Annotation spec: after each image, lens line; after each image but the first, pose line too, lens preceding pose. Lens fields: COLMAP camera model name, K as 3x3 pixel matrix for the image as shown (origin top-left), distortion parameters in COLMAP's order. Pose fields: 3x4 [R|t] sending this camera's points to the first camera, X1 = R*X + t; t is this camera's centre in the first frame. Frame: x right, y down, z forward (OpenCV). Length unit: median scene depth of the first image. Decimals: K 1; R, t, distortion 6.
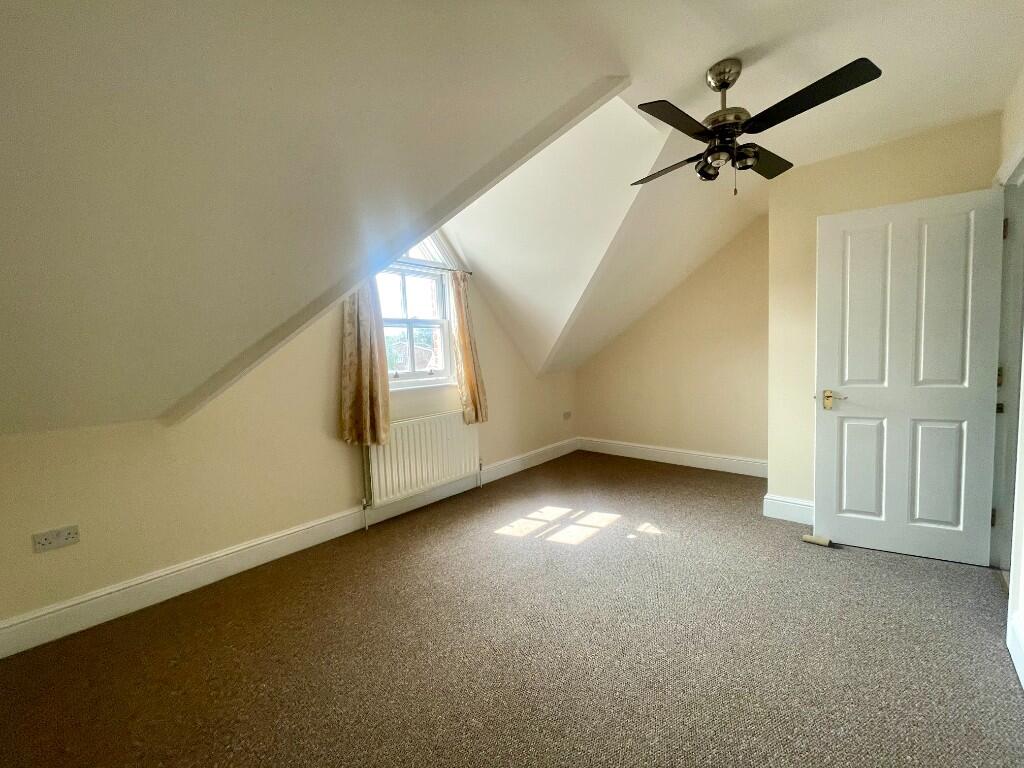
lens RADIAL K [[412.3, 0, 512.0], [0, 412.3, 384.0], [0, 0, 1]] dist [-0.001159, -0.000246]
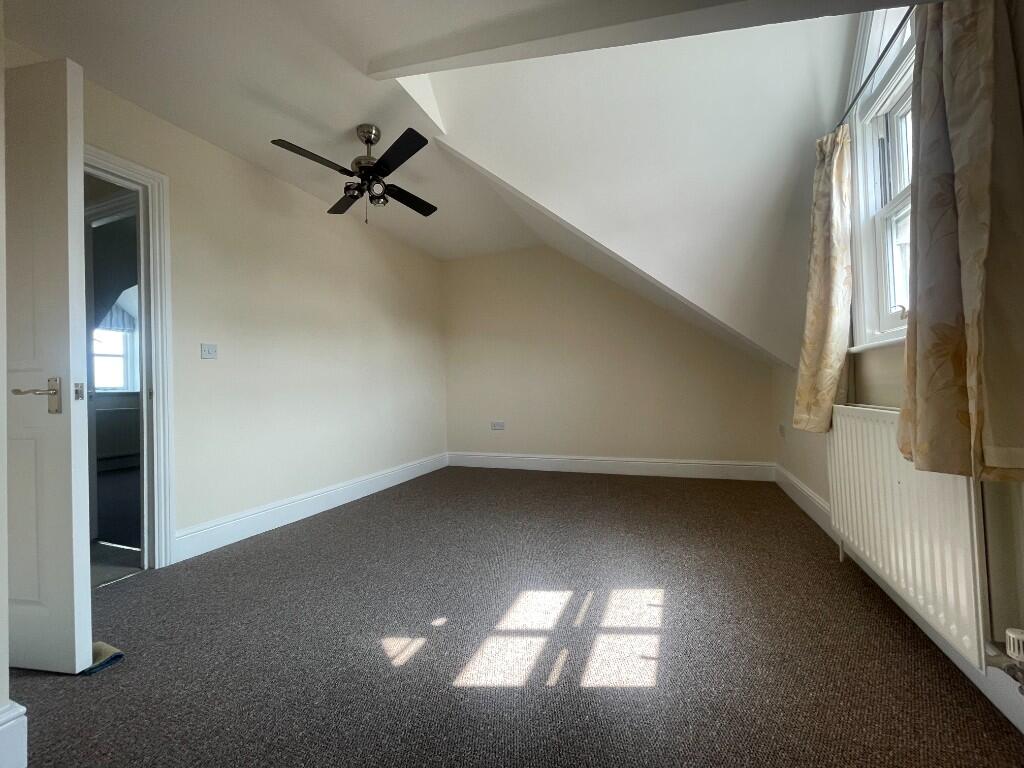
lens RADIAL K [[411.5, 0, 510.2], [0, 411.5, 386.0], [0, 0, 1]] dist [-0.002633, -0.000162]
pose [[-0.932579, 0.078184, -0.352398, 0.334896], [0.053131, 0.995359, 0.080228, 0.002826], [0.357035, 0.056096, -0.932405, 1.390650]]
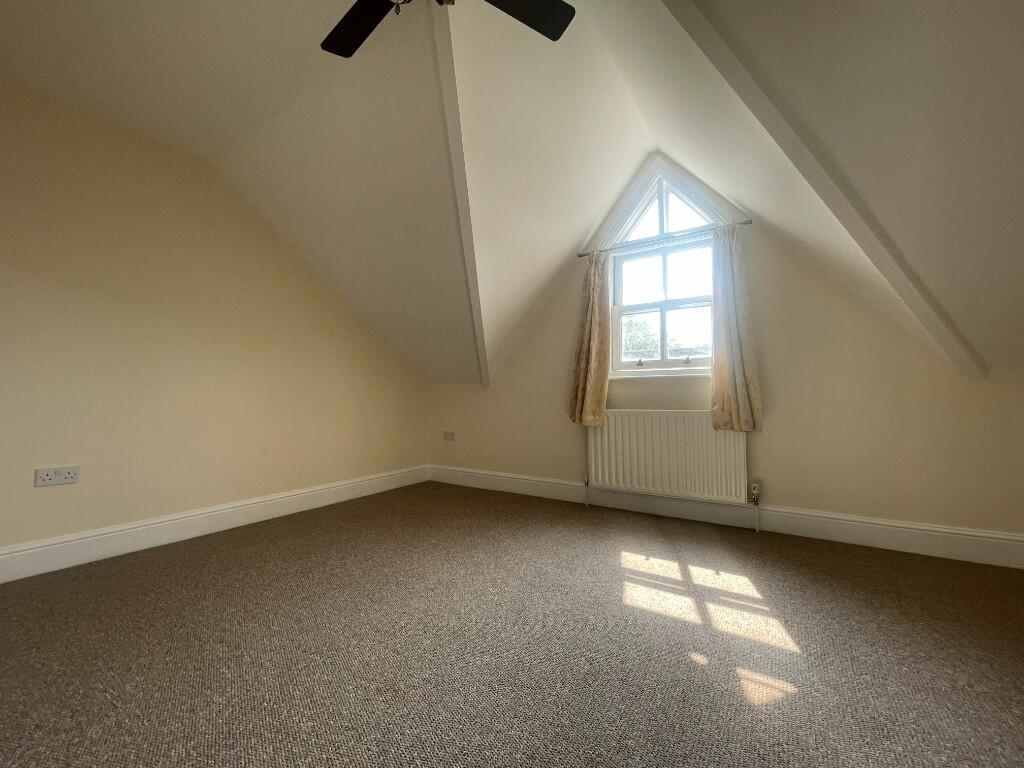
lens RADIAL K [[412.3, 0, 512.0], [0, 412.3, 384.0], [0, 0, 1]] dist [-0.001159, -0.000246]
pose [[0.169159, 0.015125, -0.985473, 0.656477], [-0.082194, 0.996616, 0.001187, 0.054349], [0.982155, 0.080799, 0.169830, 0.601472]]
